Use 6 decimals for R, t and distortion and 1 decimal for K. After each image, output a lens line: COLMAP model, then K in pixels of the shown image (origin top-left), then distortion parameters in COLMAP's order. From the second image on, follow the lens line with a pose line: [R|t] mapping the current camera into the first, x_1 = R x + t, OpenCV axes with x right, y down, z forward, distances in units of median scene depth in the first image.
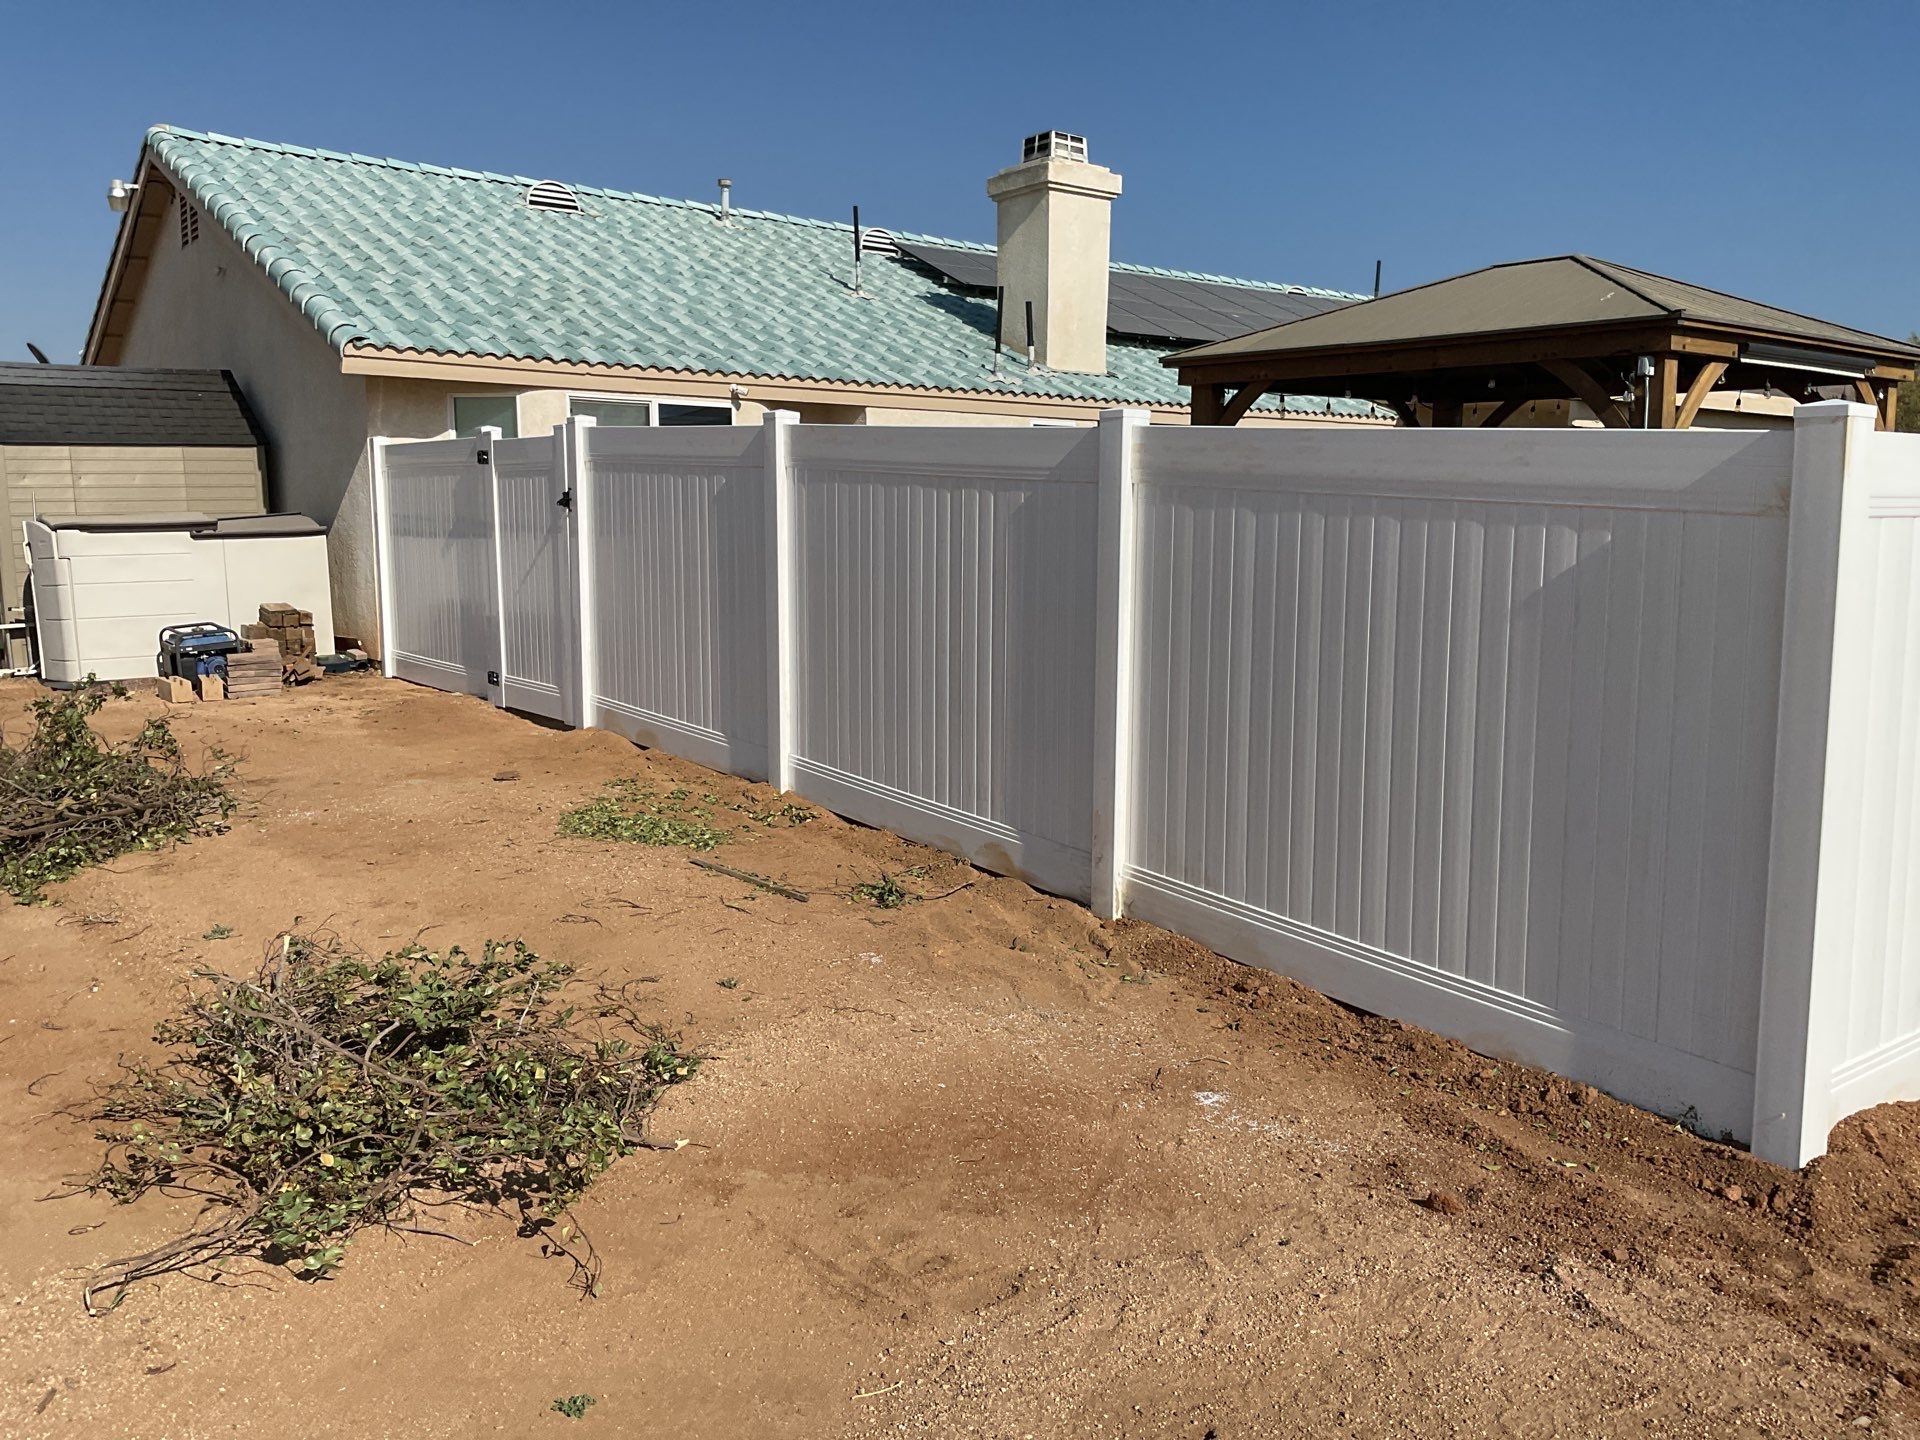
lens RADIAL K [[1589.0, 0, 956.9], [0, 1589.0, 708.7], [0, 0, 1]] dist [0.080716, -0.166645]
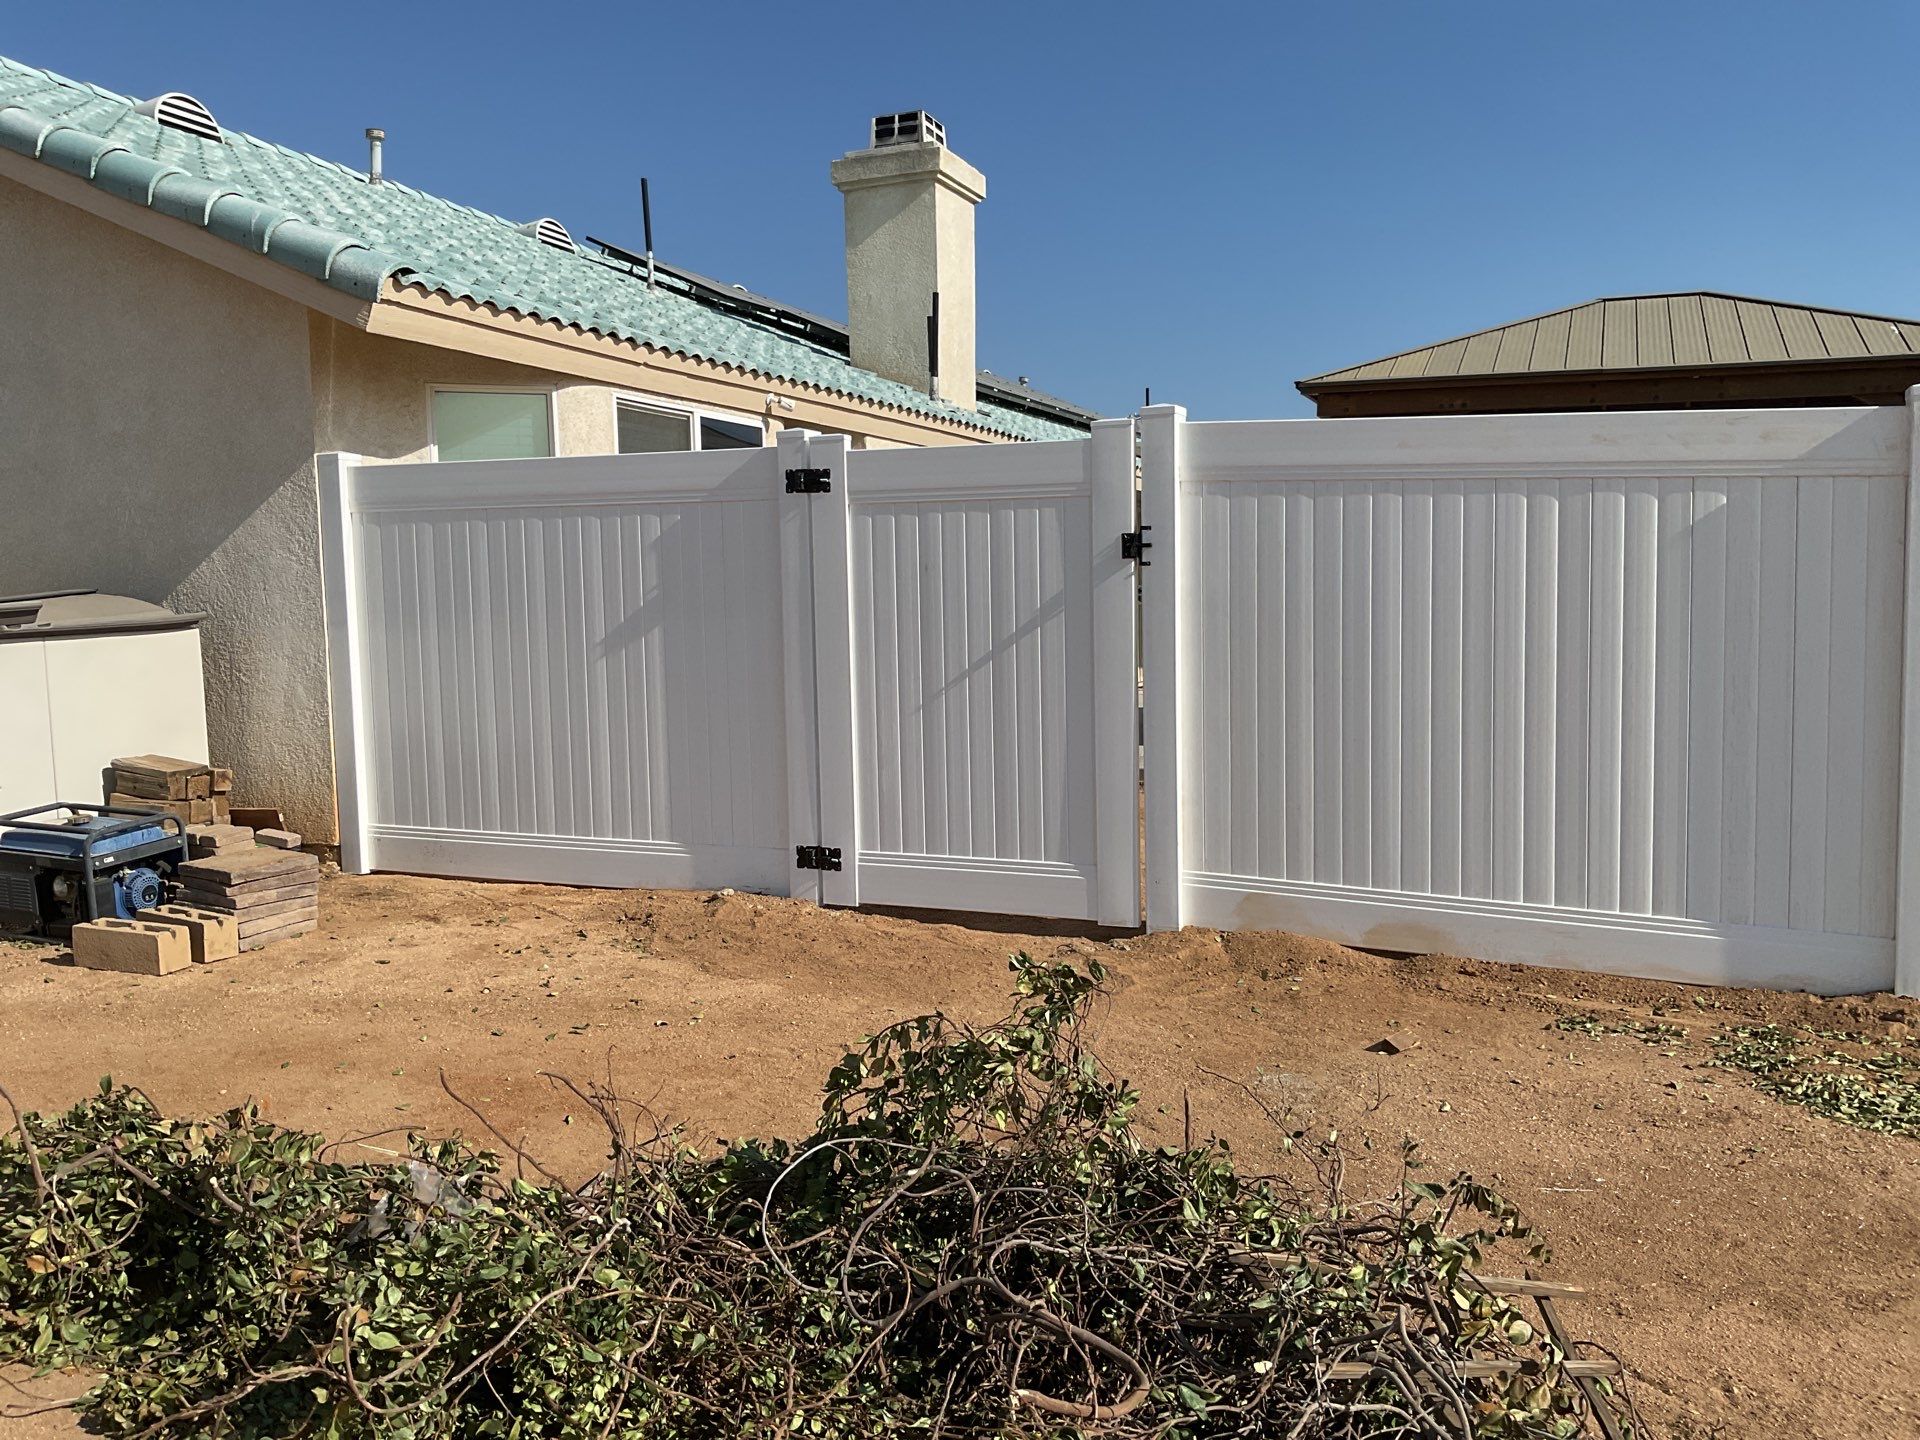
lens RADIAL K [[1589.0, 0, 956.9], [0, 1589.0, 708.7], [0, 0, 1]] dist [0.080716, -0.166645]
pose [[0.863341, -0.054648, 0.501652, -0.444103], [0.078923, 0.996508, -0.027271, -0.044476], [-0.498410, 0.063136, 0.864639, 0.389840]]
